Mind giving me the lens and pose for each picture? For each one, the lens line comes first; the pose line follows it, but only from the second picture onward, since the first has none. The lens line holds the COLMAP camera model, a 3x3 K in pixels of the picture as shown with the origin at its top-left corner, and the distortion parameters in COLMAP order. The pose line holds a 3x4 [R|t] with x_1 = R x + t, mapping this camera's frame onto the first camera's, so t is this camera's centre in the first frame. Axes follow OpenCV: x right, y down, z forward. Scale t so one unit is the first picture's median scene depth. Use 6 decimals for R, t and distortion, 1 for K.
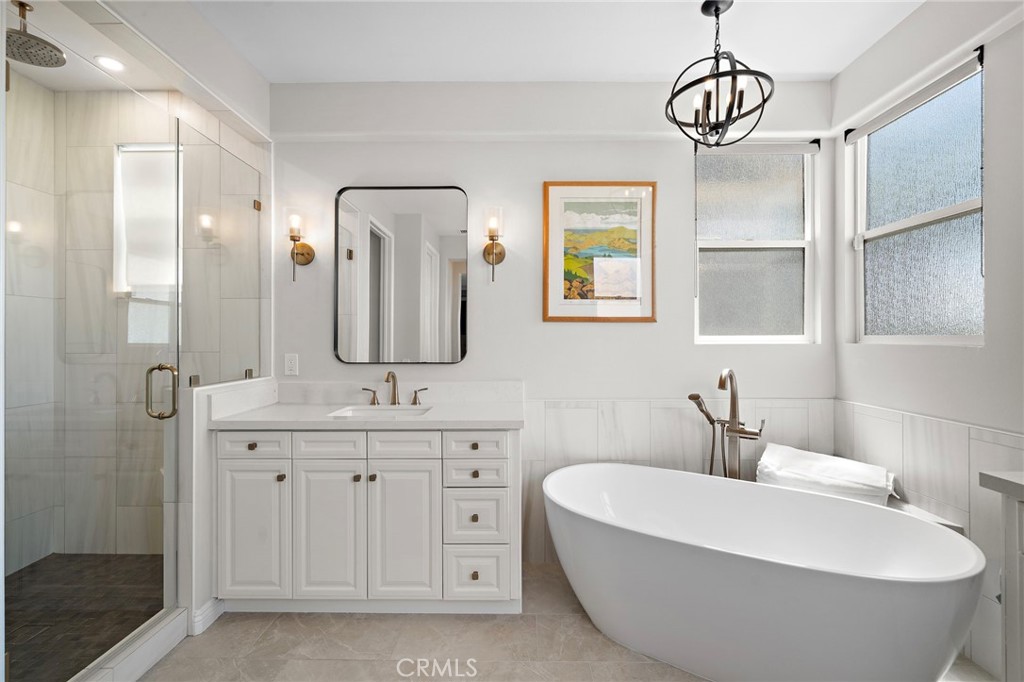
lens RADIAL K [[436.8, 0, 512.2], [0, 436.8, 334.9], [0, 0, 1]] dist [-0.003071, -0.000046]
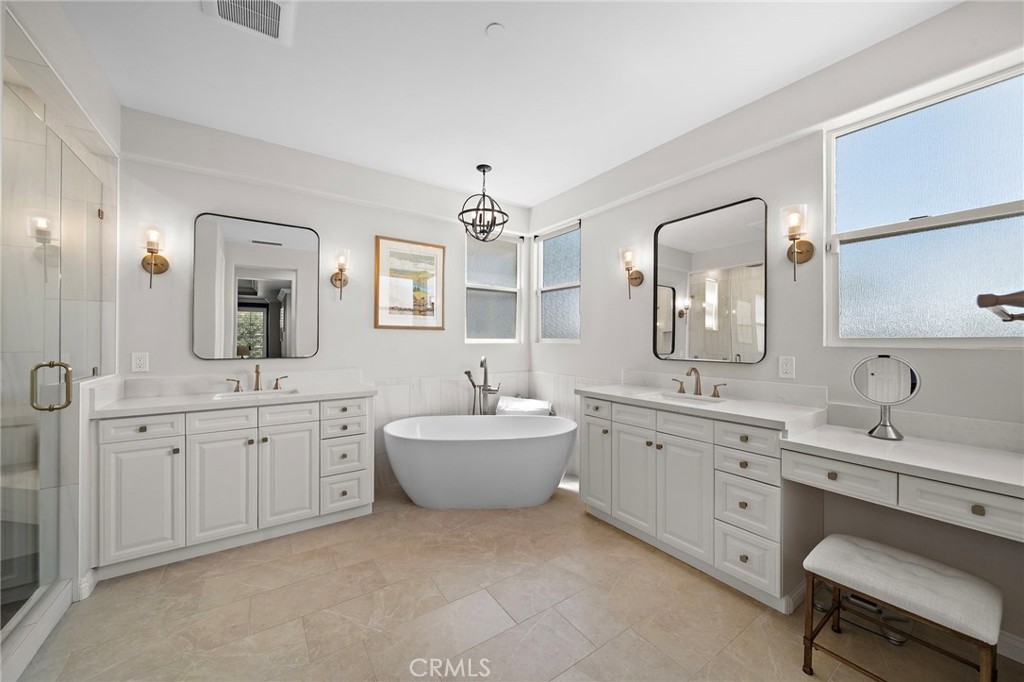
lens RADIAL K [[369.9, 0, 513.1], [0, 369.9, 340.6], [0, 0, 1]] dist [-0.000100, -0.000016]
pose [[0.819339, 0.002701, 0.573302, -0.299917], [-0.008390, 0.999938, 0.007278, -0.002185], [-0.573247, -0.010773, 0.819311, -0.353457]]
